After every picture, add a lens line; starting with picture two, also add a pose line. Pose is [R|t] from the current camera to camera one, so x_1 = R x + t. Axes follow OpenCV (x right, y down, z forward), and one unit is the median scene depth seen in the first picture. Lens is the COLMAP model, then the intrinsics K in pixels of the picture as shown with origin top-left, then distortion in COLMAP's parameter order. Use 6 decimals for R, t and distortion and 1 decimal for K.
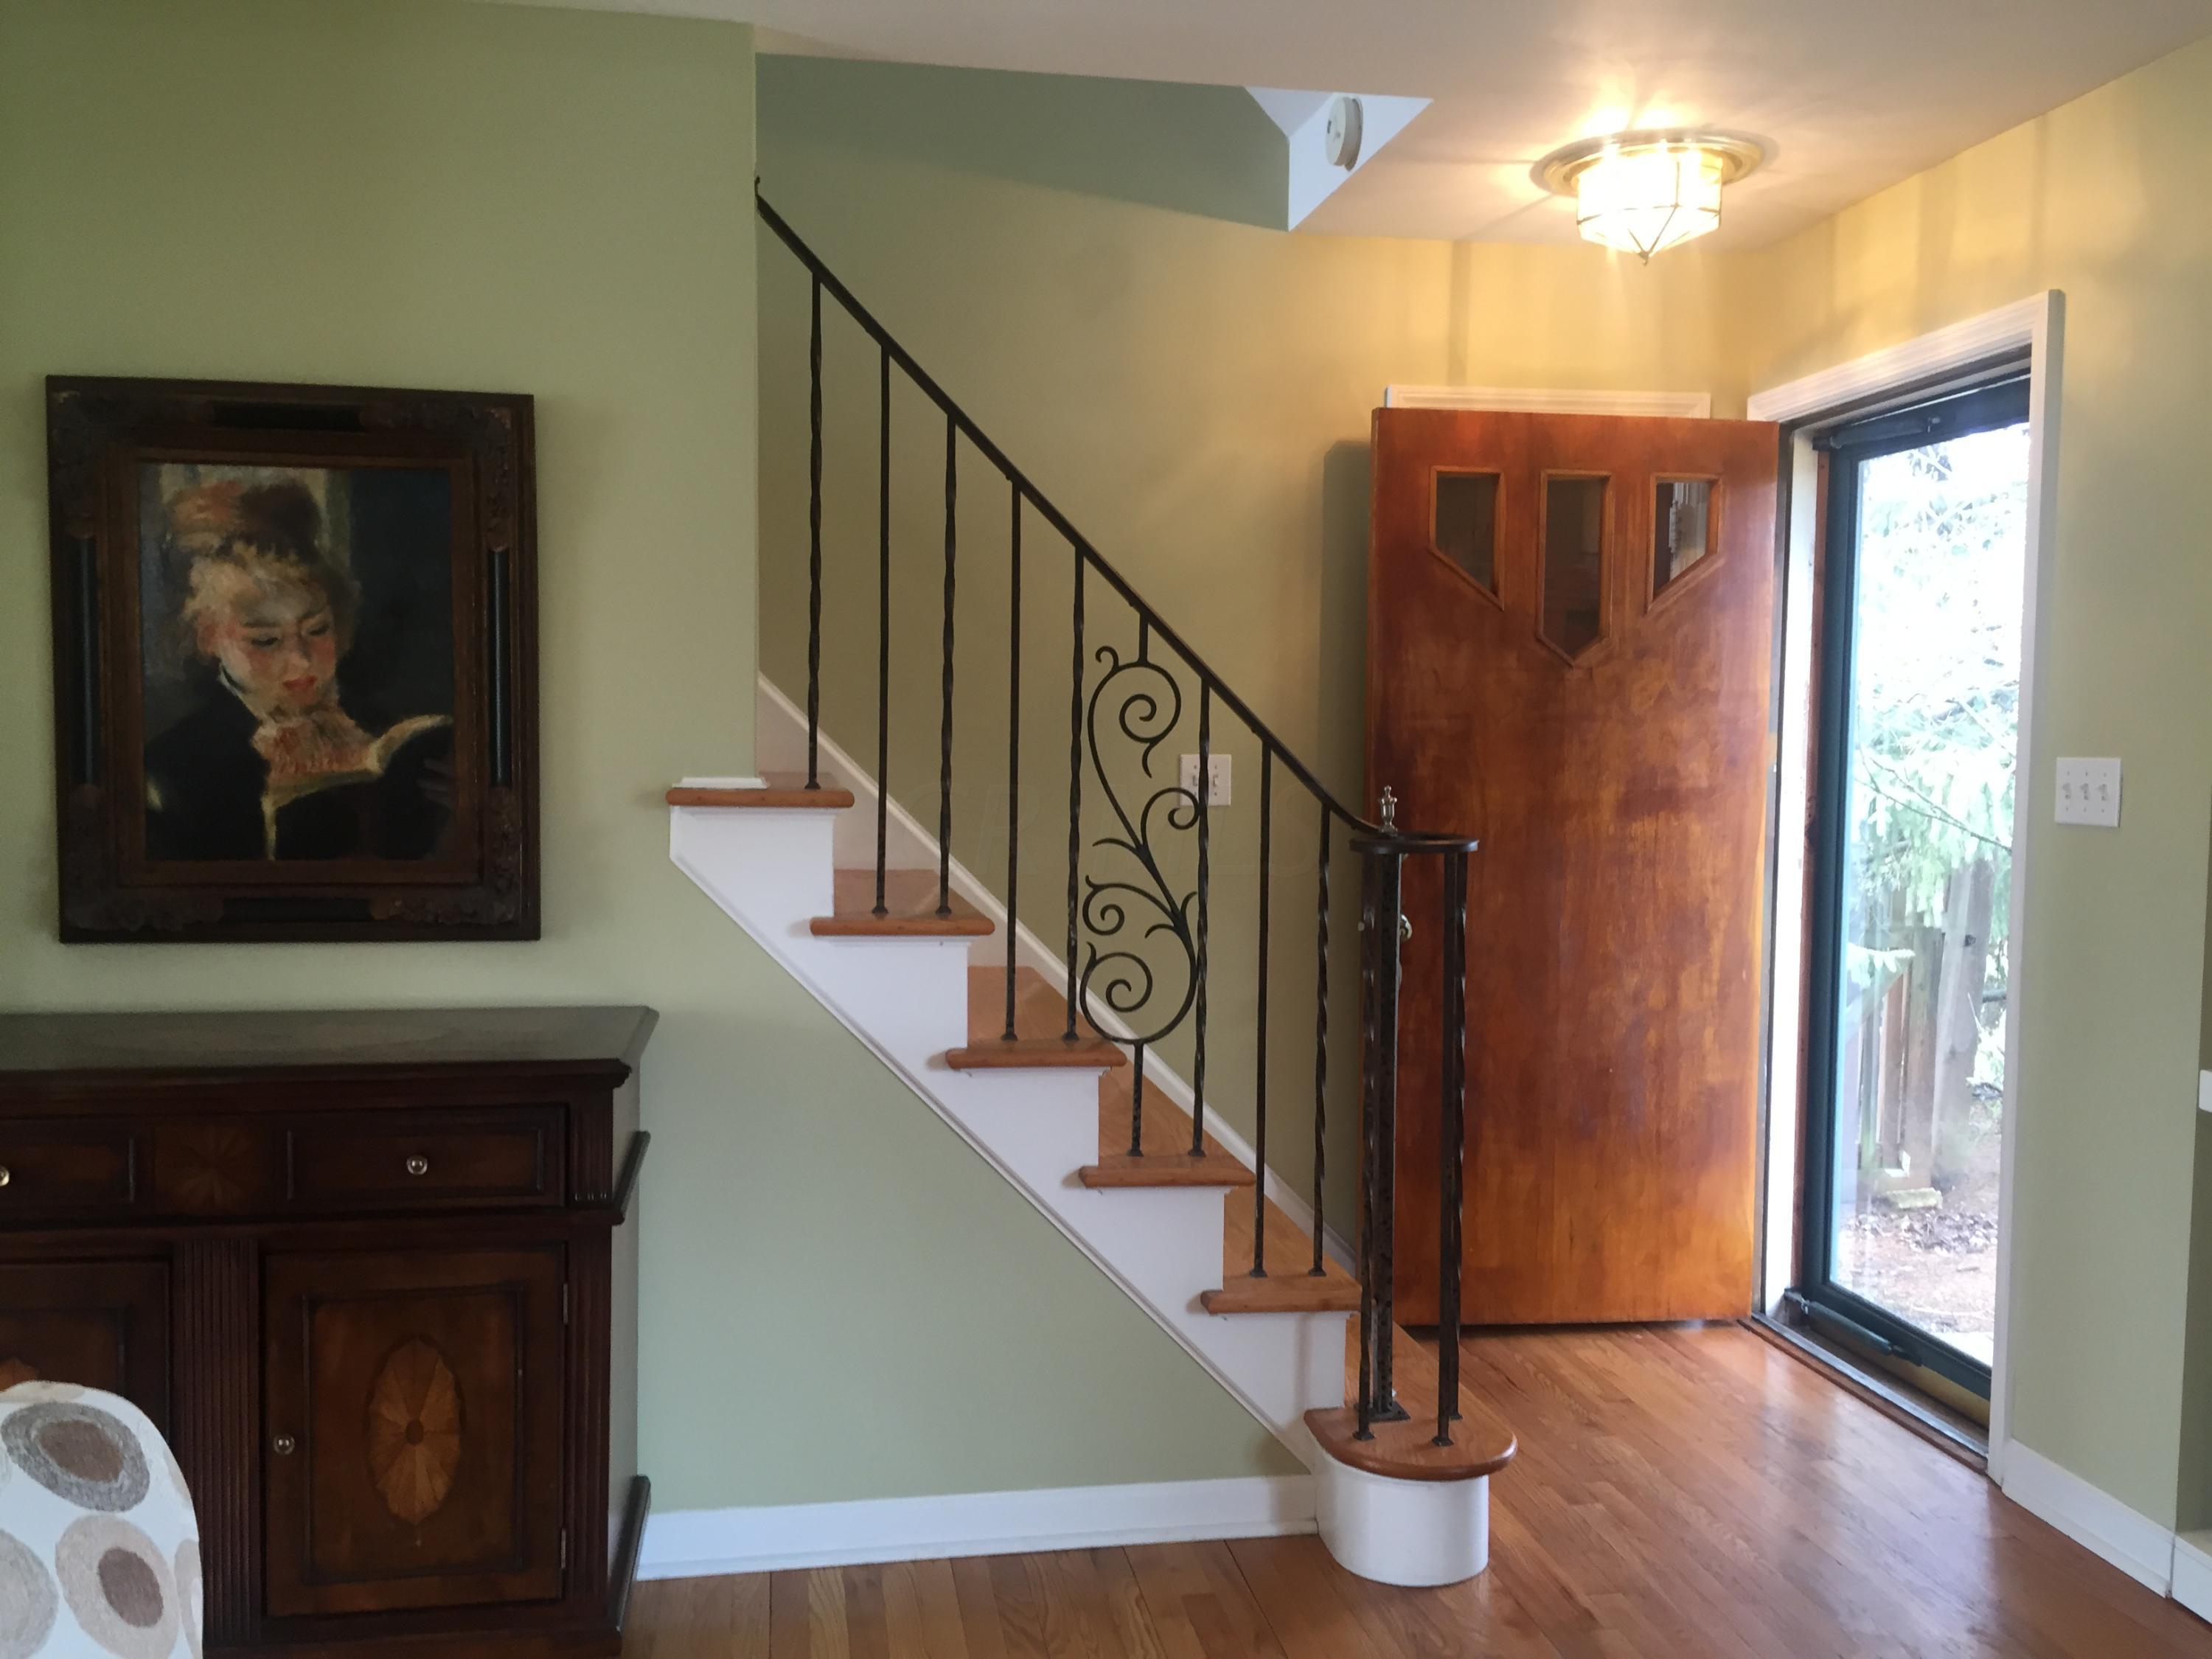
lens RADIAL K [[1906.9, 0, 1112.2], [0, 1906.9, 834.3], [0, 0, 1]] dist [0.085896, -0.126409]
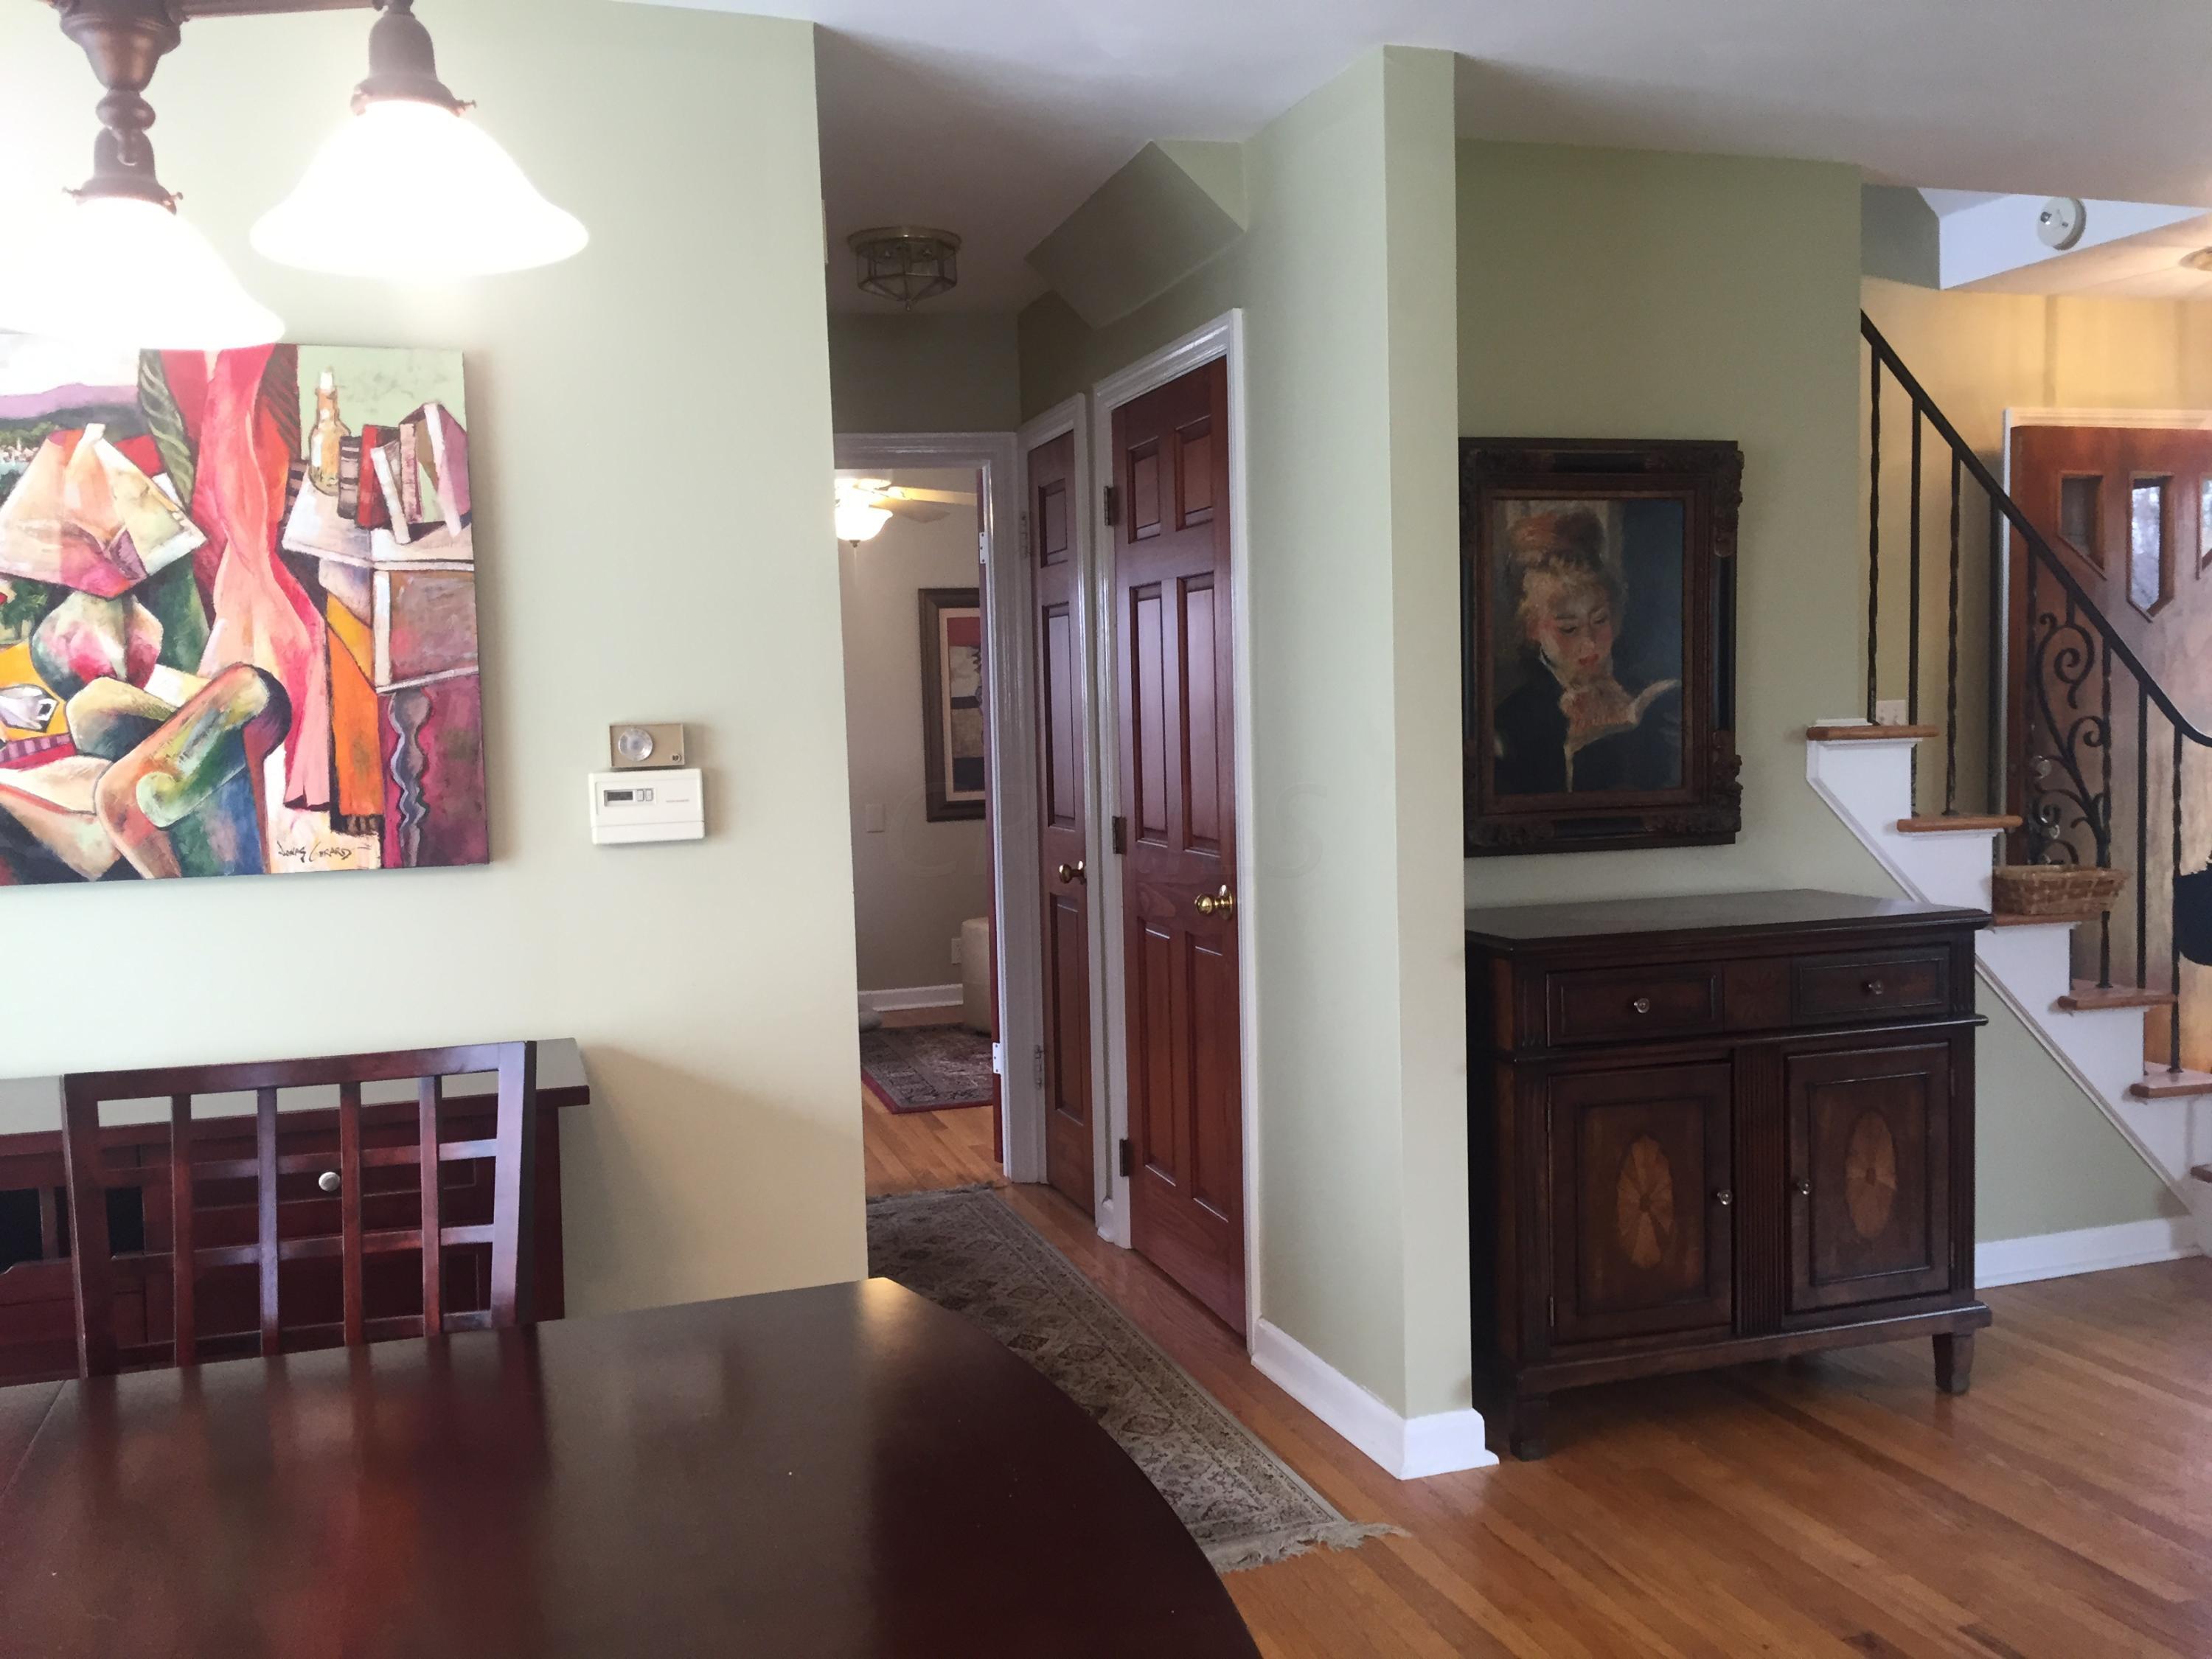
lens RADIAL K [[1906.9, 0, 1120.0], [0, 1906.9, 816.0], [0, 0, 1]] dist [0.085896, -0.126409]
pose [[0.987578, -0.045729, 0.150325, -0.954275], [0.045931, 0.998942, 0.002129, 0.013292], [-0.150263, 0.004802, 0.988634, -0.280196]]
